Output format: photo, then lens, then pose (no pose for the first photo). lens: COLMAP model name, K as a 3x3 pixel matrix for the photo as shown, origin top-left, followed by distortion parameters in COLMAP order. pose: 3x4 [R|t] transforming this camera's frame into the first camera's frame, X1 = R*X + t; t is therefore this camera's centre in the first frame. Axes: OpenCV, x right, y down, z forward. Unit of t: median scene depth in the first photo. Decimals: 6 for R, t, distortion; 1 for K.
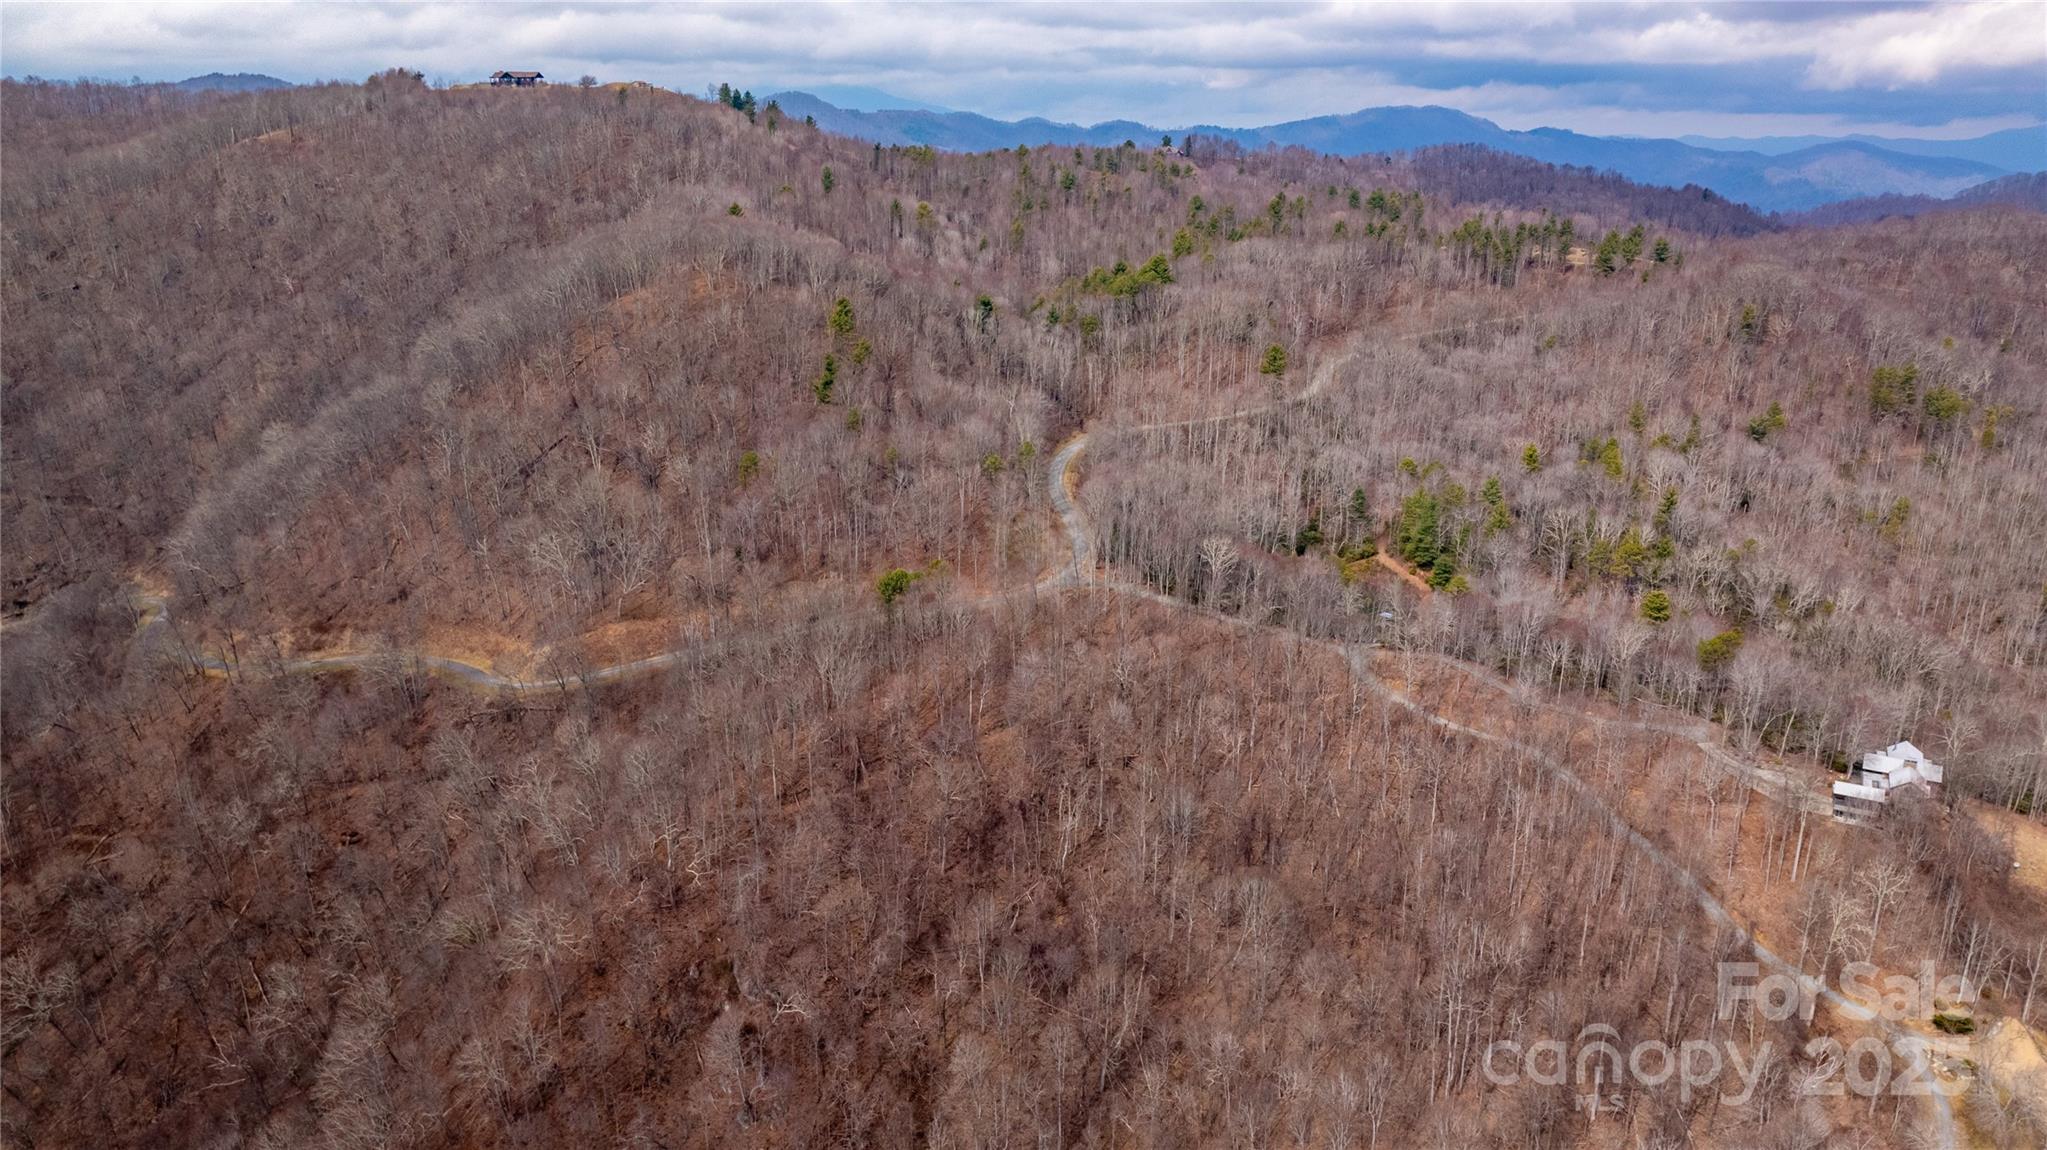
lens RADIAL K [[1455.7, 0, 1020.3], [0, 1455.7, 572.0], [0, 0, 1]] dist [-0.028426, 0.030307]
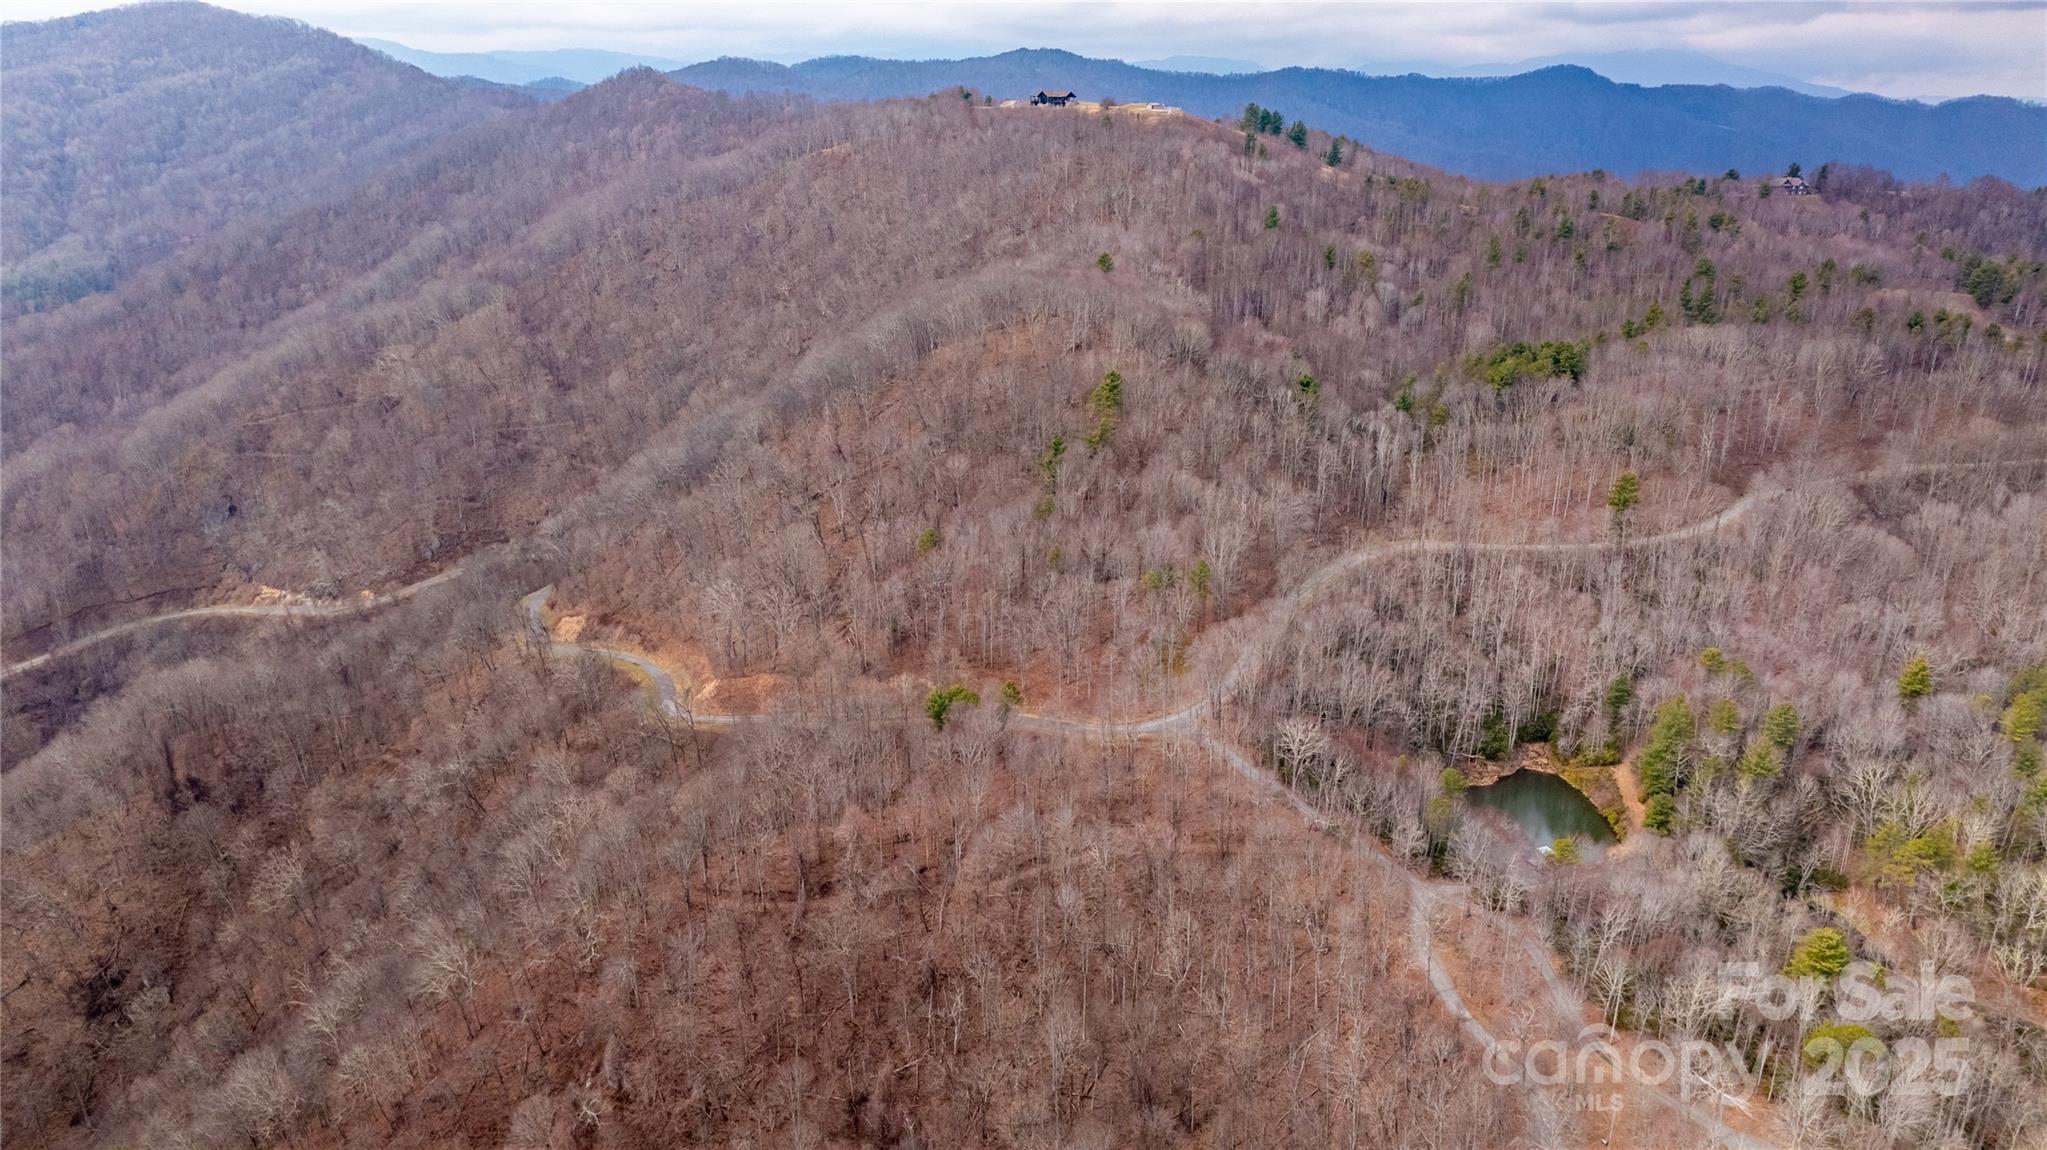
lens RADIAL K [[1455.7, 0, 1021.6], [0, 1455.7, 571.8], [0, 0, 1]] dist [-0.028426, 0.030307]
pose [[0.861672, 0.167569, -0.479002, 0.332461], [-0.154967, 0.985708, 0.066061, -0.120465], [0.483226, 0.017307, 0.875325, 0.140315]]
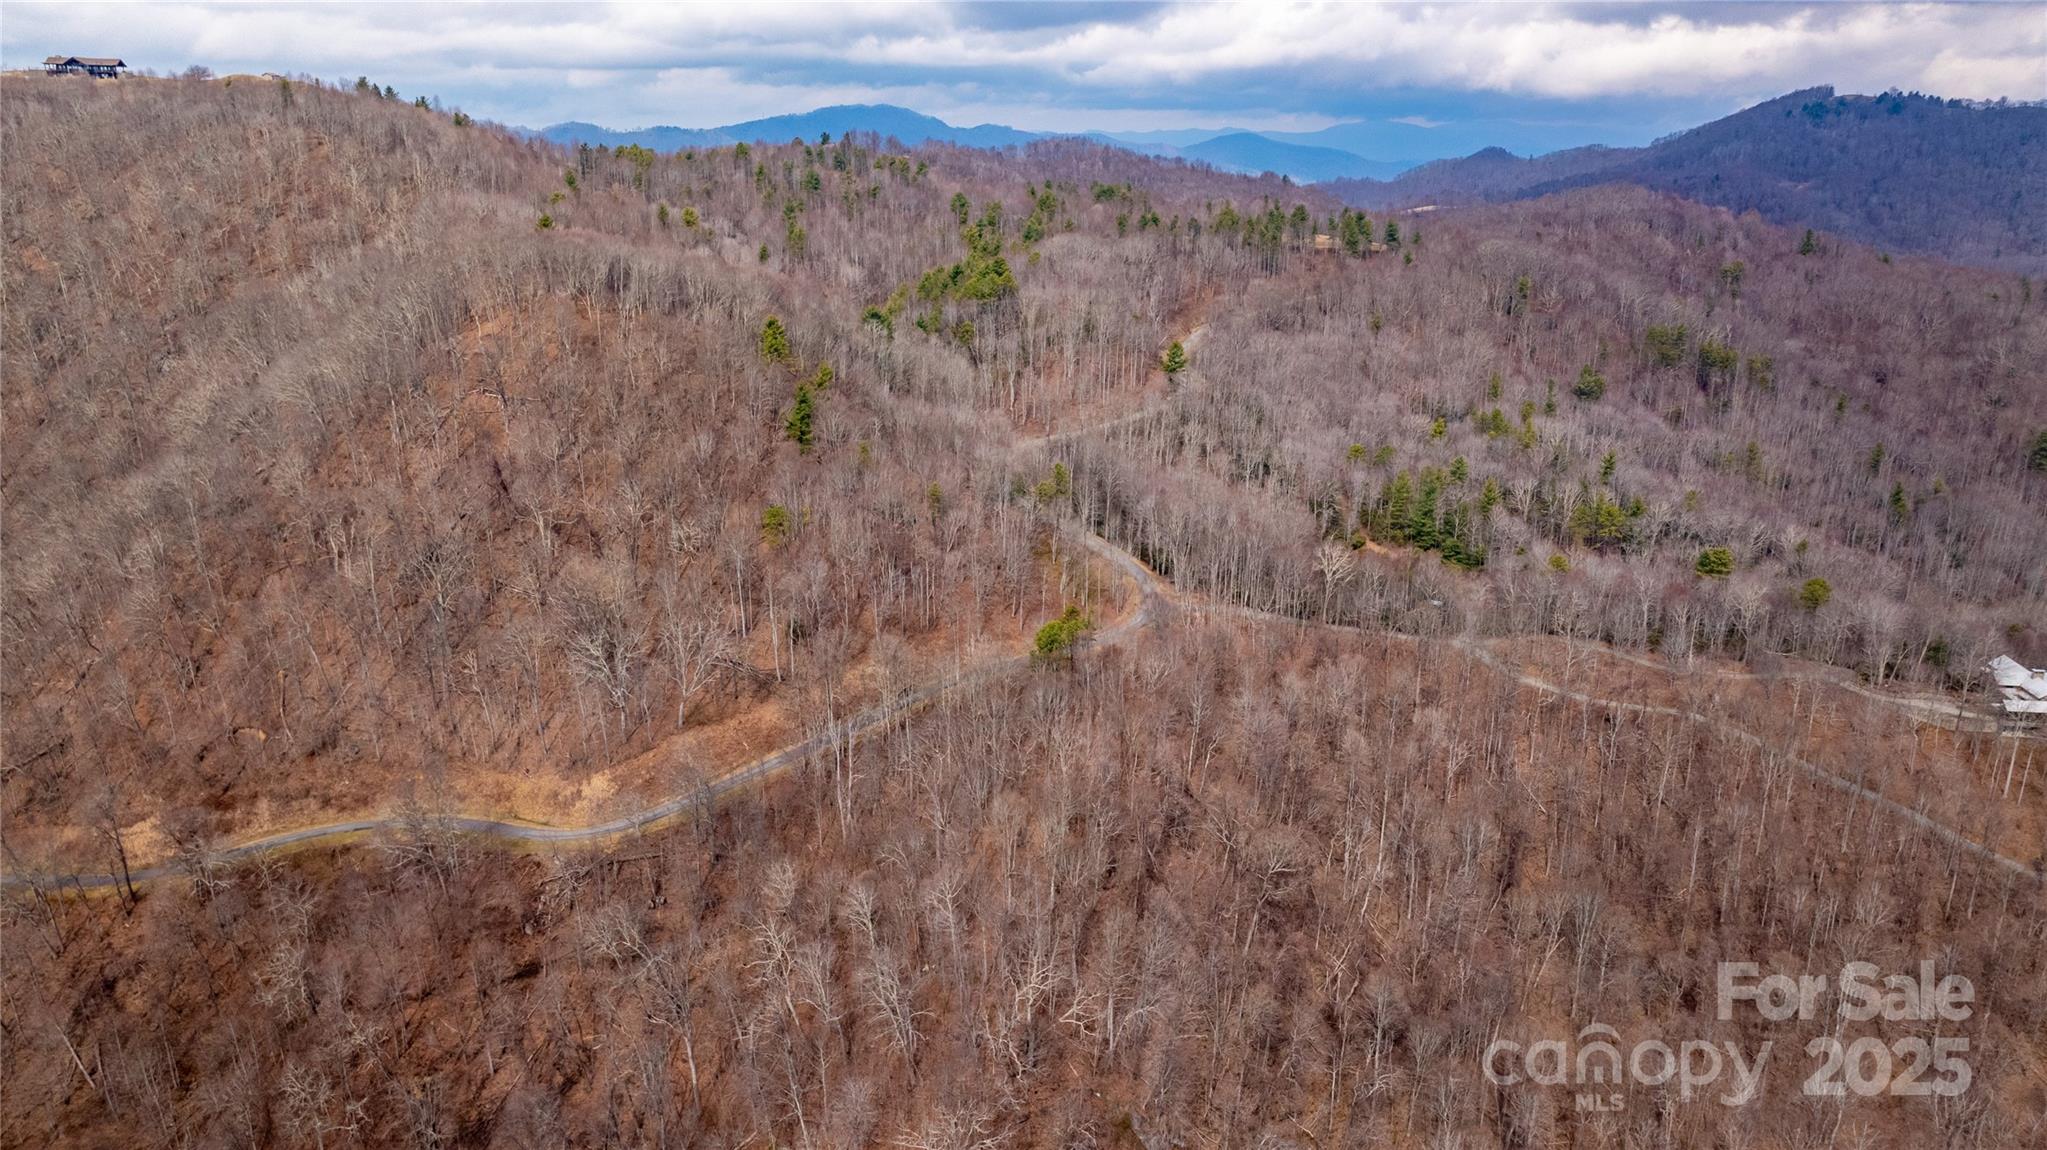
lens RADIAL K [[1455.7, 0, 1024.3], [0, 1455.7, 588.5], [0, 0, 1]] dist [-0.028426, 0.030307]
pose [[0.925392, -0.123200, 0.358430, -0.336177], [0.119680, 0.992294, 0.032082, -0.042414], [-0.359621, 0.013209, 0.933005, 0.155565]]
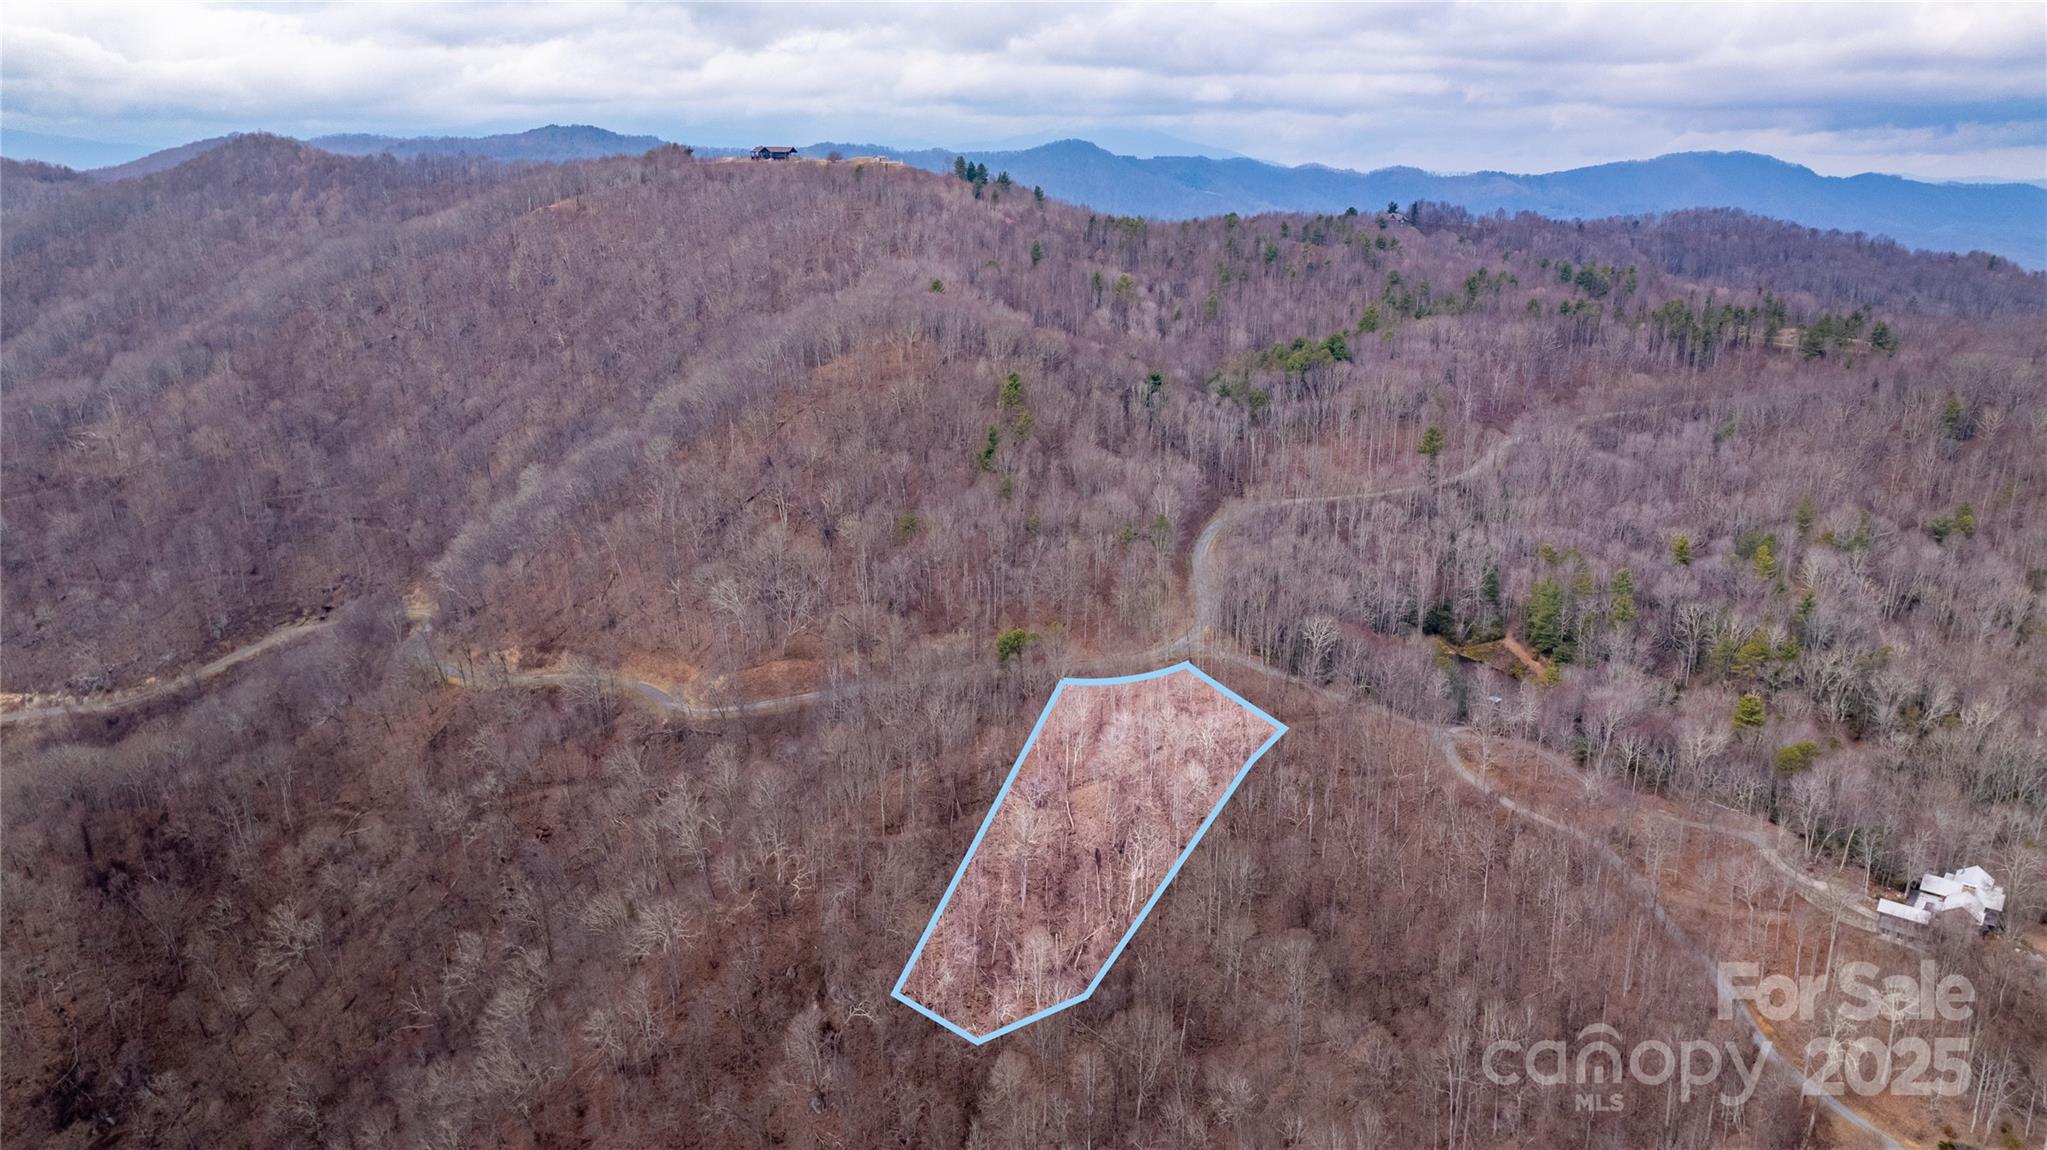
lens RADIAL K [[1455.7, 0, 1018.8], [0, 1455.7, 569.5], [0, 0, 1]] dist [-0.028426, 0.030307]
pose [[0.981470, 0.051112, -0.184674, 0.097306], [-0.055928, 0.998215, -0.020959, -0.020011], [0.183273, 0.030899, 0.982576, -0.072364]]
